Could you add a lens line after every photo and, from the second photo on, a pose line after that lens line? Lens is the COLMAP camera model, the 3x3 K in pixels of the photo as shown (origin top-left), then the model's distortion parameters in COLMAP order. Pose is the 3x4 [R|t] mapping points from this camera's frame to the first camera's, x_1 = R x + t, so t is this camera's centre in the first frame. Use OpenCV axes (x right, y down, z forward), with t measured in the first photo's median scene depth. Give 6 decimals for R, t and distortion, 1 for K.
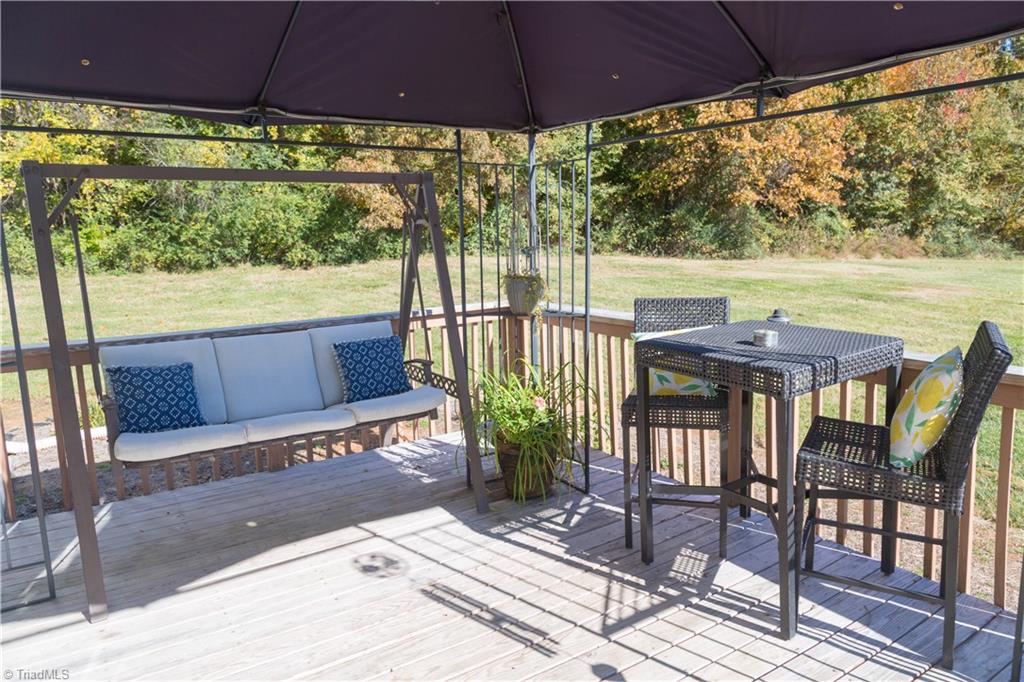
lens RADIAL K [[696.6, 0, 512.3], [0, 696.6, 336.5], [0, 0, 1]] dist [0.024424, -0.007714]
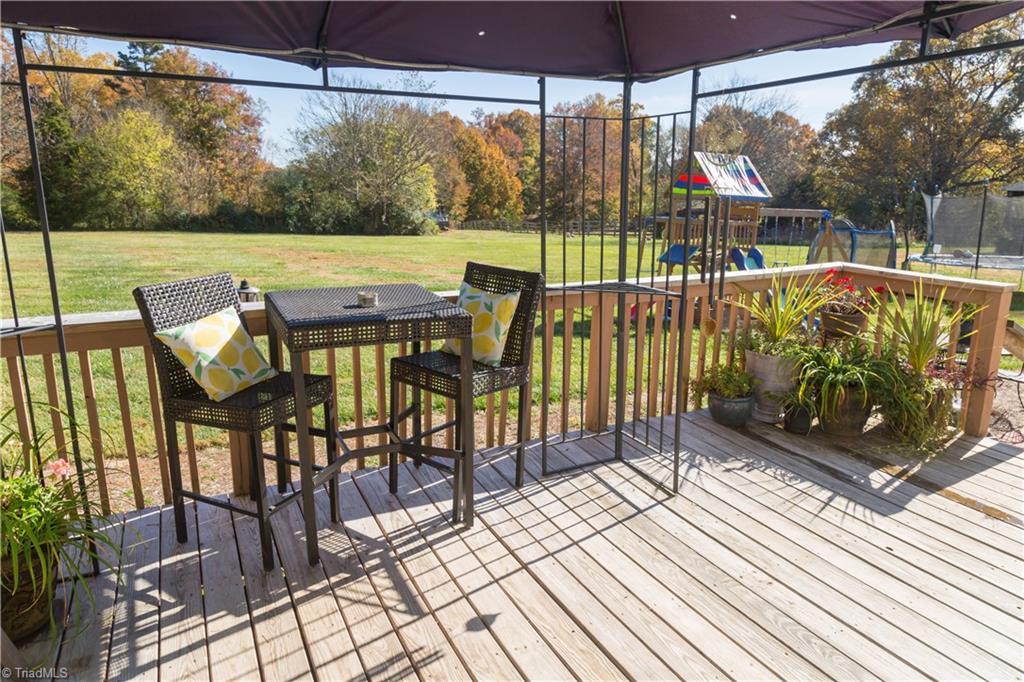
lens RADIAL K [[696.6, 0, 510.2], [0, 696.6, 339.6], [0, 0, 1]] dist [0.024424, -0.007714]
pose [[0.099639, -0.184318, 0.977803, -0.683998], [0.141652, 0.975312, 0.169414, -0.087692], [-0.984889, 0.121627, 0.123289, 0.661100]]
